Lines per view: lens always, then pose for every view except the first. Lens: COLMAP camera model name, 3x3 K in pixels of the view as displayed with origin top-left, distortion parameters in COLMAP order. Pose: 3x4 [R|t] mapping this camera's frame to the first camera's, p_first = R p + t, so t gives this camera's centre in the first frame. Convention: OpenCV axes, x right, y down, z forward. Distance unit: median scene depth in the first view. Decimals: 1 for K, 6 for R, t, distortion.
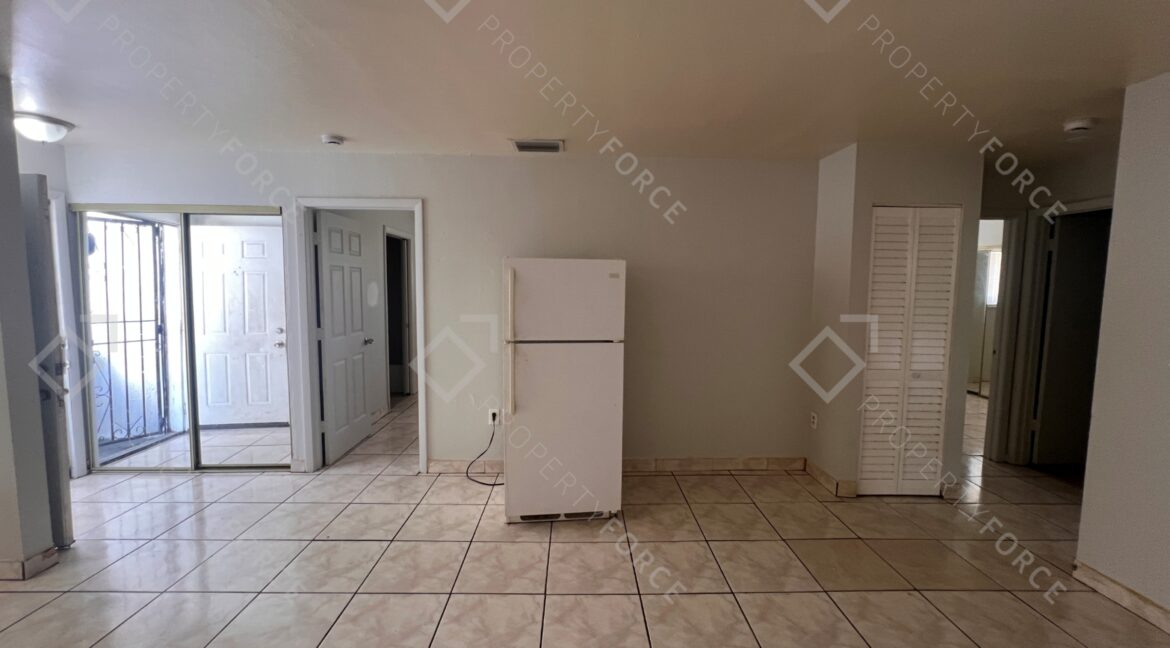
lens RADIAL K [[470.7, 0, 581.3], [0, 470.7, 318.5], [0, 0, 1]] dist [-0.004903, 0.000416]
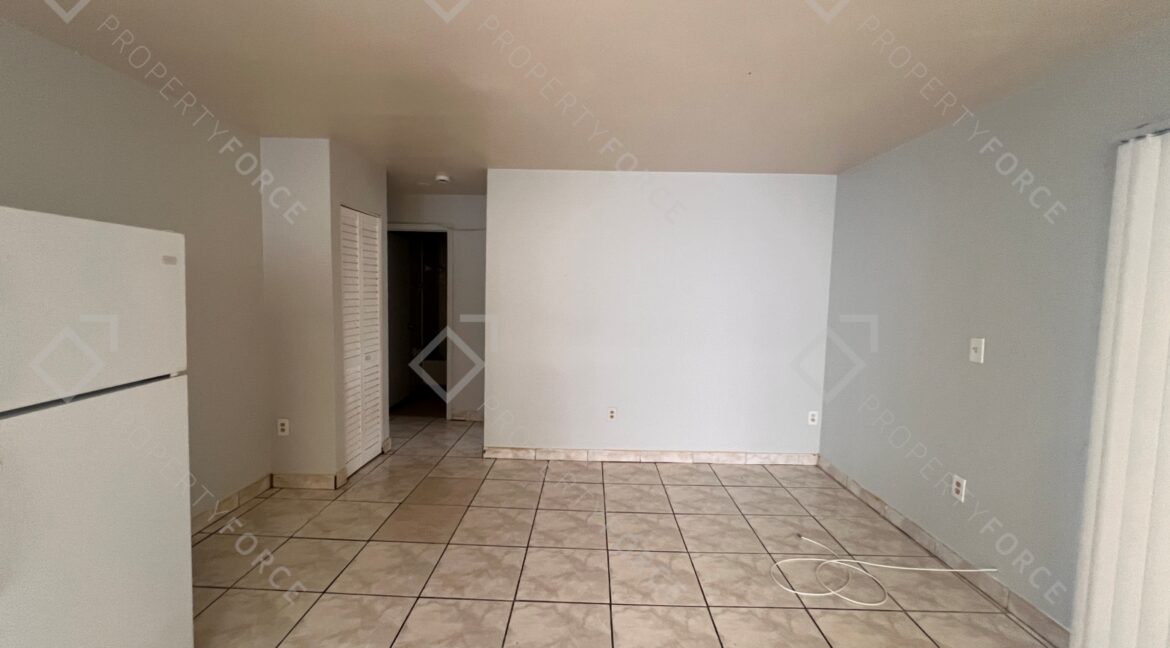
lens RADIAL K [[472.2, 0, 583.8], [0, 472.2, 324.6], [0, 0, 1]] dist [0.001051, 0.000254]
pose [[0.038003, -0.085233, 0.995636, -0.481118], [0.056342, 0.994954, 0.083024, -0.032165], [-0.997688, 0.052941, 0.042614, 0.469145]]
